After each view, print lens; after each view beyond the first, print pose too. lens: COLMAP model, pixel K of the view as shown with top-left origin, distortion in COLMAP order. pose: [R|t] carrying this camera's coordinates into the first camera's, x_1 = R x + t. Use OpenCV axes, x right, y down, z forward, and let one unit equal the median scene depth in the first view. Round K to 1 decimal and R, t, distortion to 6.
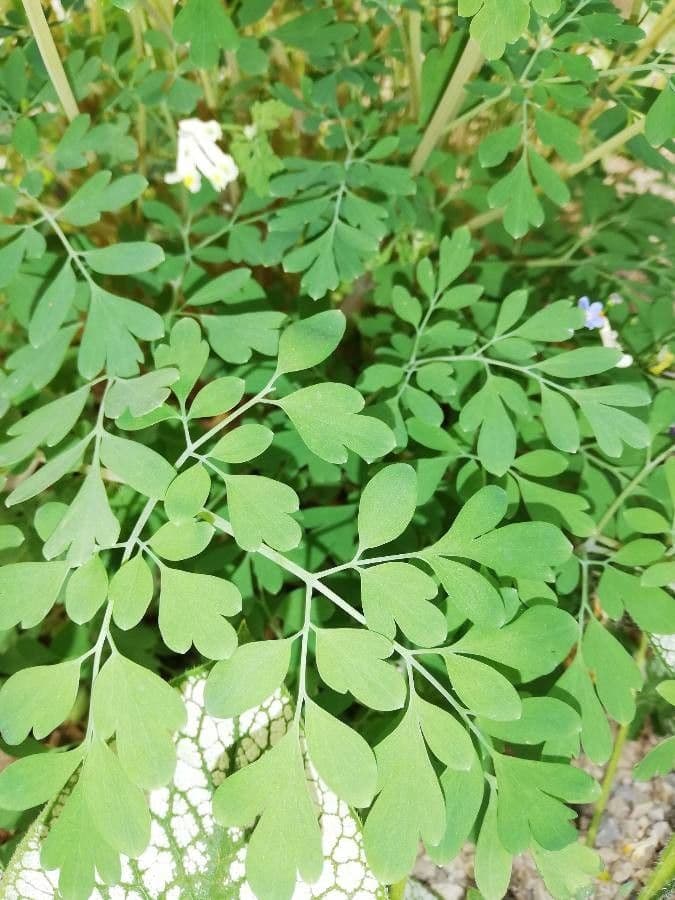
lens RADIAL K [[712.9, 0, 337.5], [0, 712.9, 450.0], [0, 0, 1]] dist [0.001014, 0.001102]
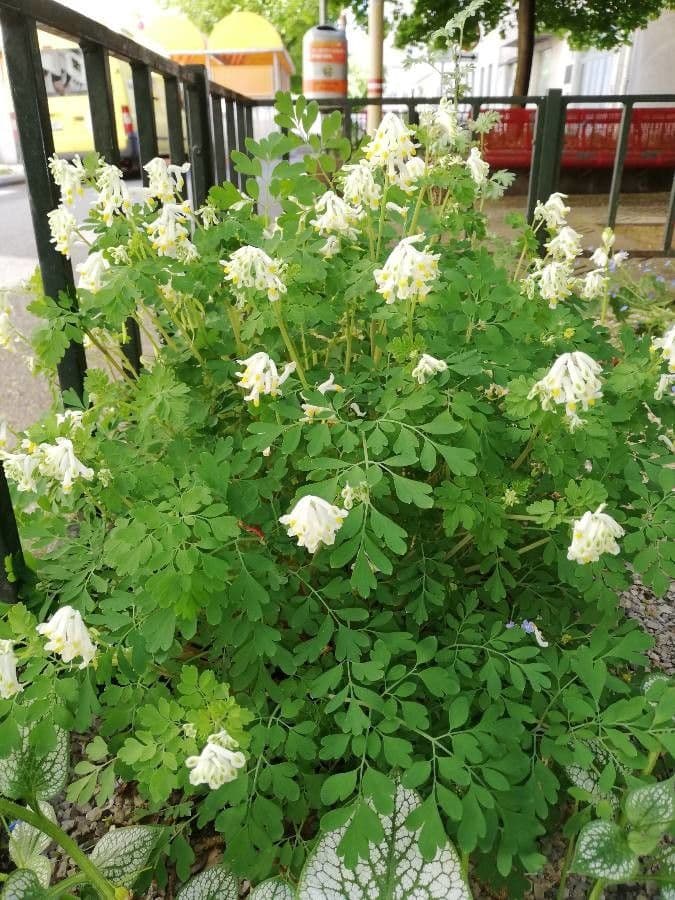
lens RADIAL K [[712.9, 0, 337.5], [0, 712.9, 450.0], [0, 0, 1]] dist [0.001014, 0.001102]
pose [[0.999861, -0.006474, 0.015378, -0.398717], [0.010092, 0.968602, -0.248413, -0.208778], [-0.013287, 0.248533, 0.968532, -1.793462]]
